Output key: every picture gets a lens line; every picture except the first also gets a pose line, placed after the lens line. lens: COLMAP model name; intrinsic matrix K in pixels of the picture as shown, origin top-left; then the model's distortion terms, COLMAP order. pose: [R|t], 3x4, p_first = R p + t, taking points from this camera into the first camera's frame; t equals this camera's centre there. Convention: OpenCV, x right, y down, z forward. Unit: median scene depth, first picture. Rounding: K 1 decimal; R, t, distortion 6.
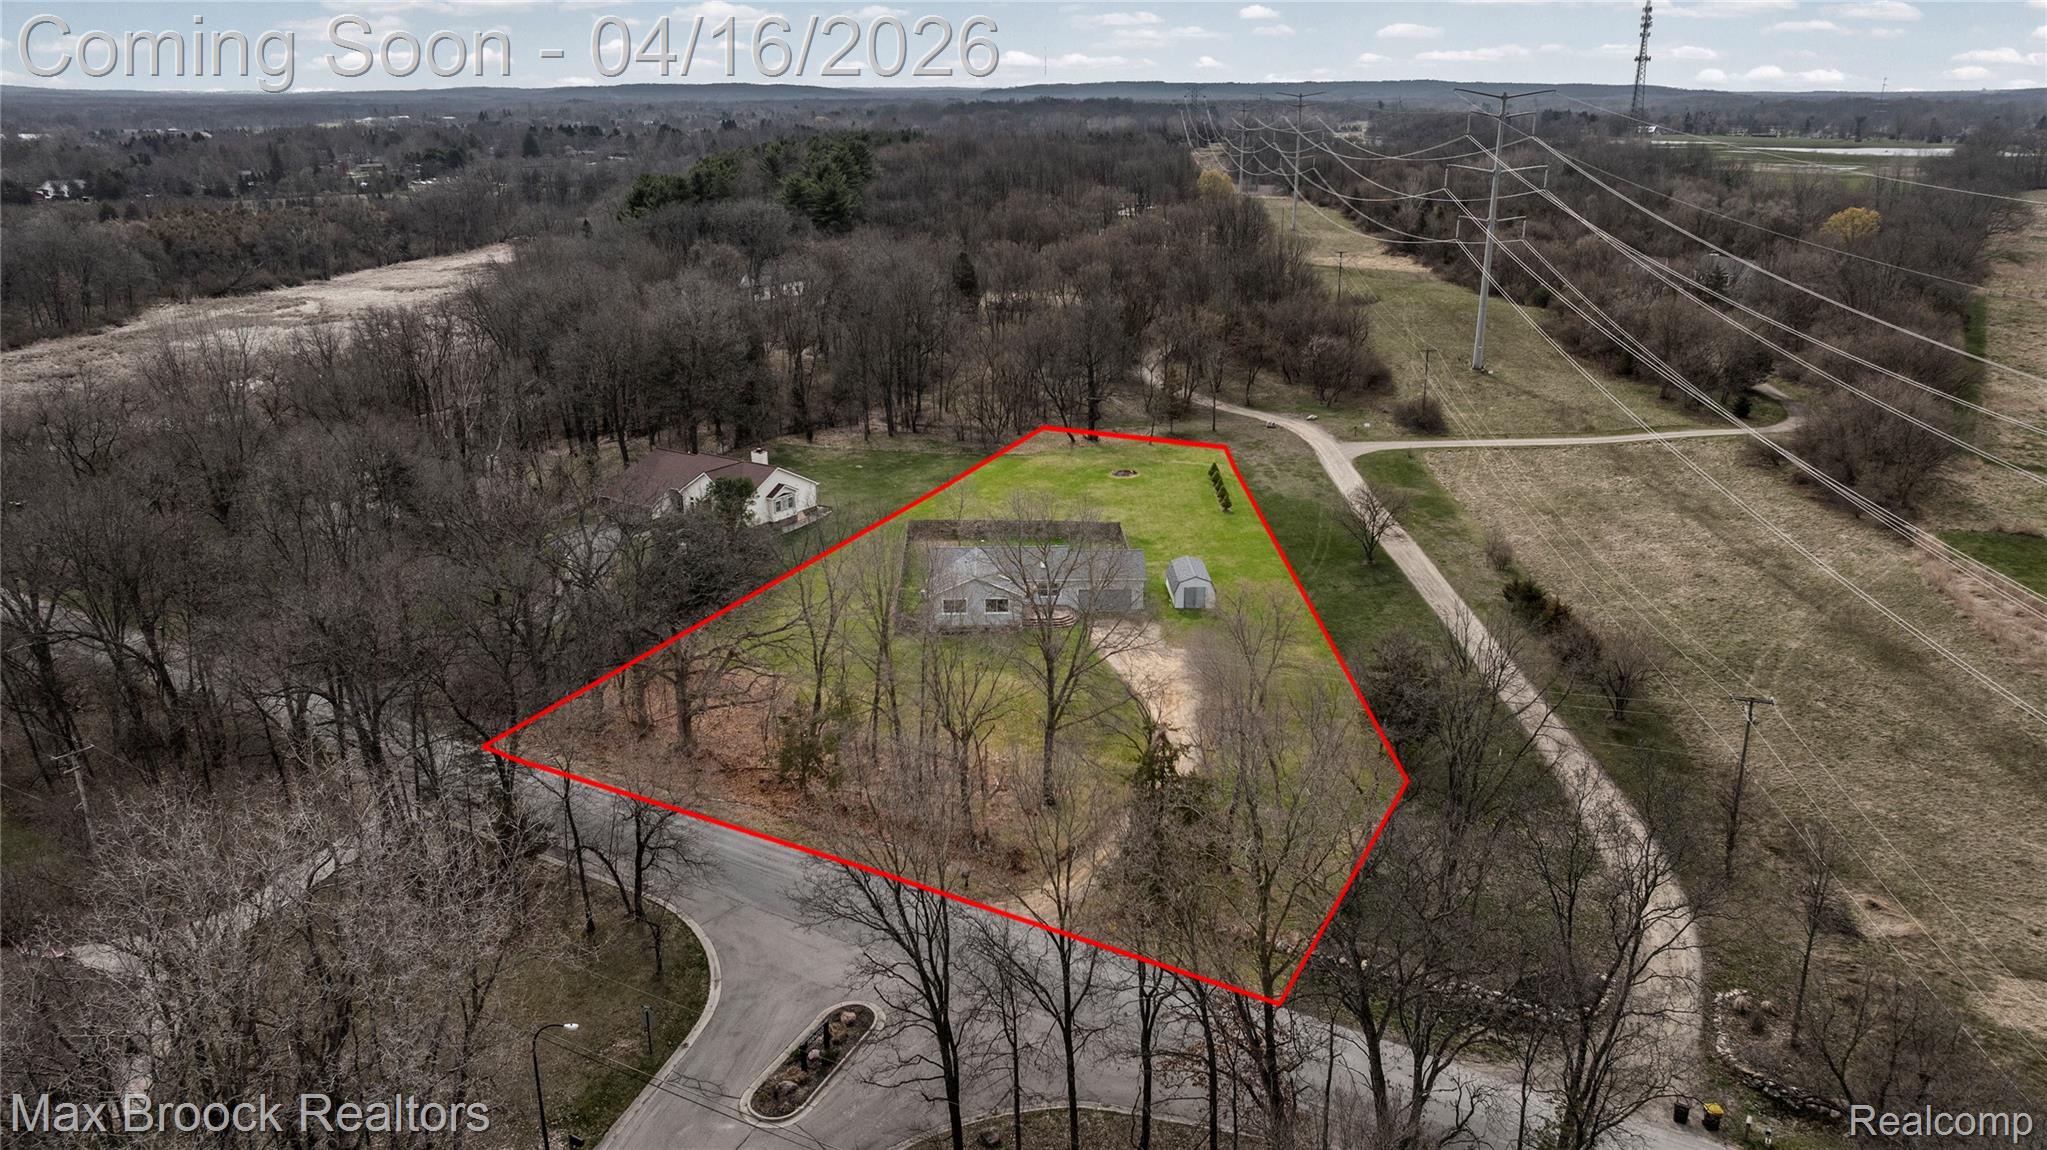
lens RADIAL K [[1445.1, 0, 957.7], [0, 1445.1, 506.5], [0, 0, 1]] dist [-0.030600, 0.000460]
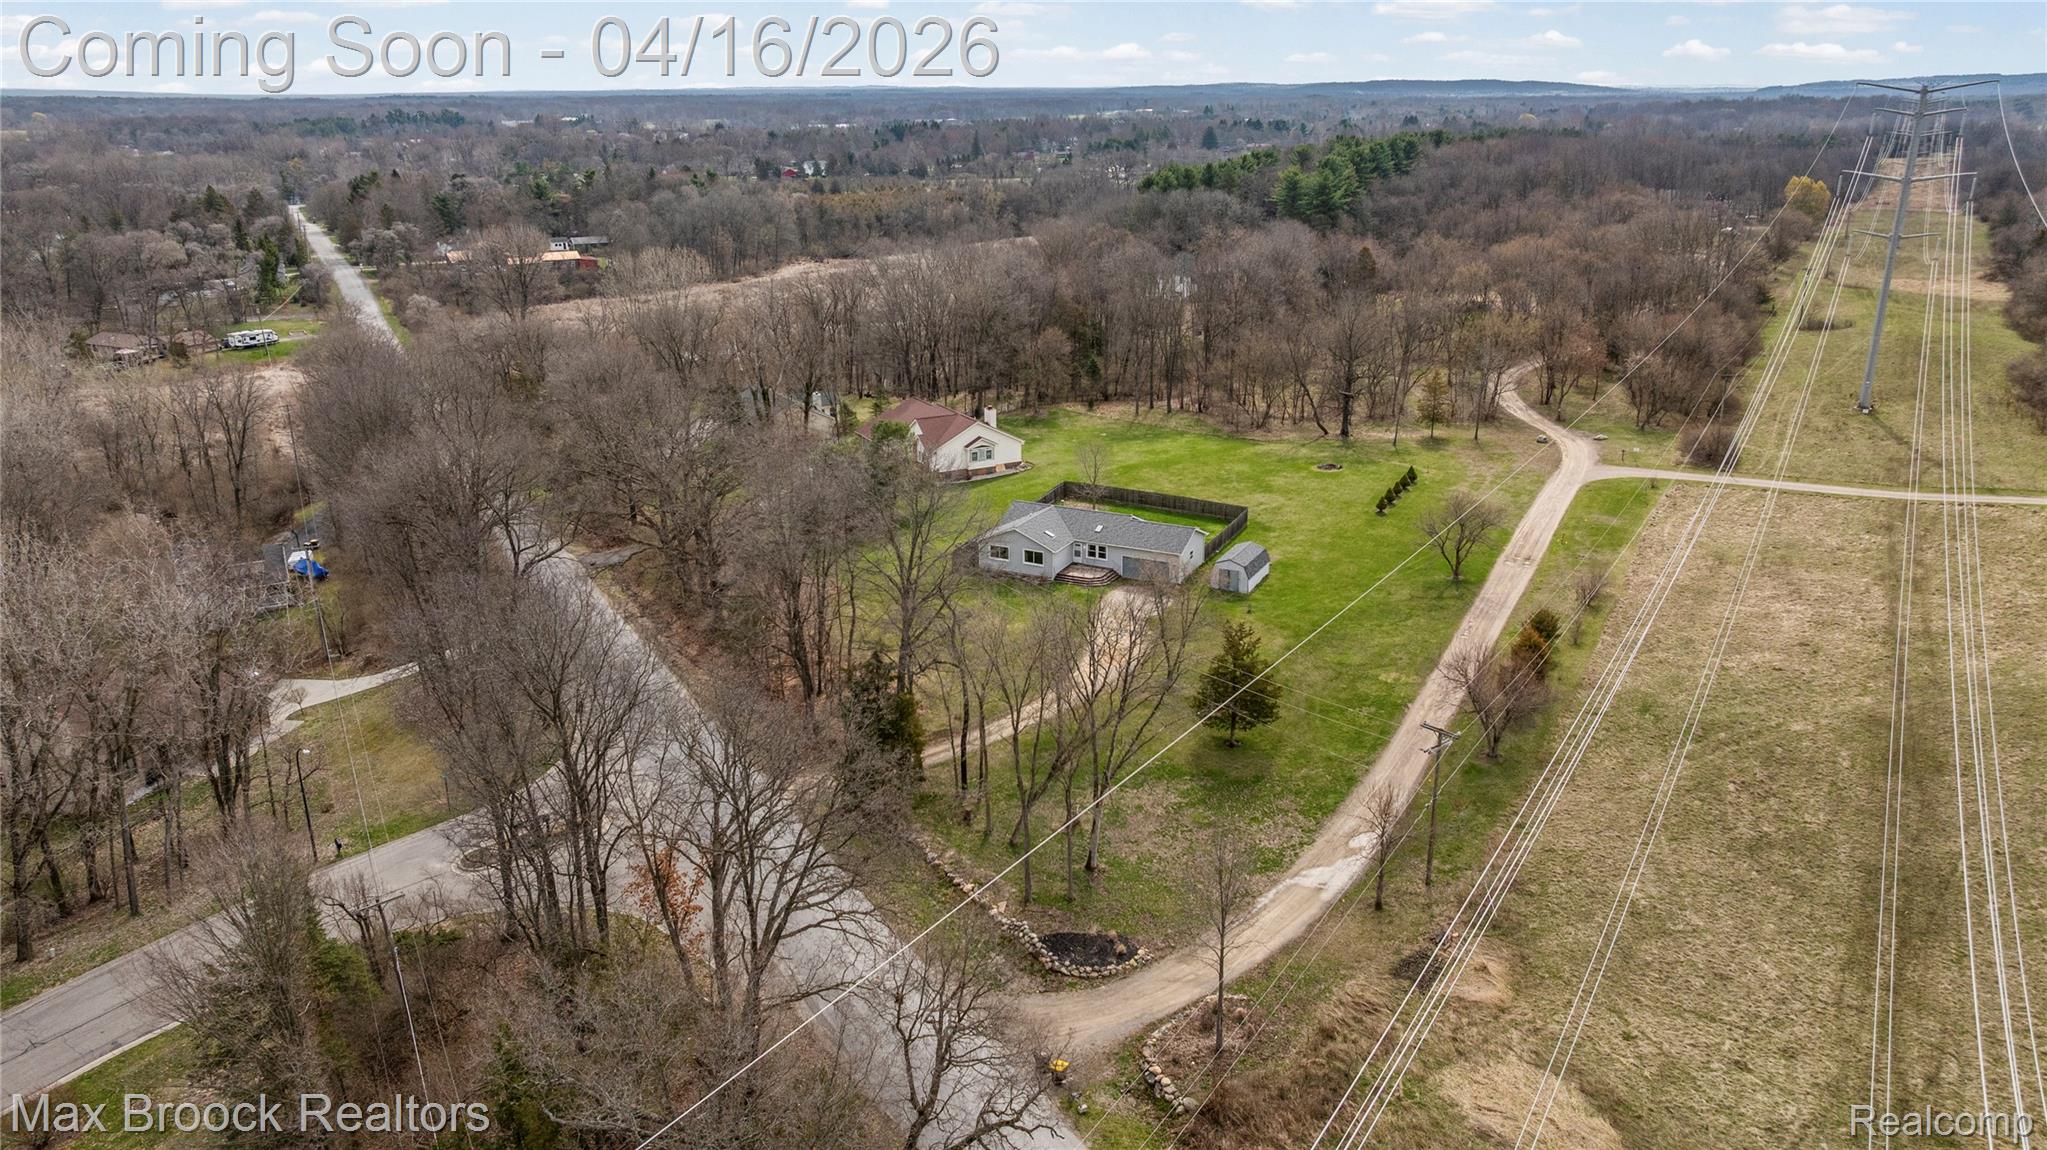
lens RADIAL K [[1407.8, 0, 980.1], [0, 1407.8, 486.5], [0, 0, 1]] dist [-0.032481, -0.000003]
pose [[0.887090, 0.121700, -0.445265, 0.370347], [-0.123238, 0.992046, 0.025623, -0.005525], [0.444842, 0.032144, 0.895032, 0.021596]]
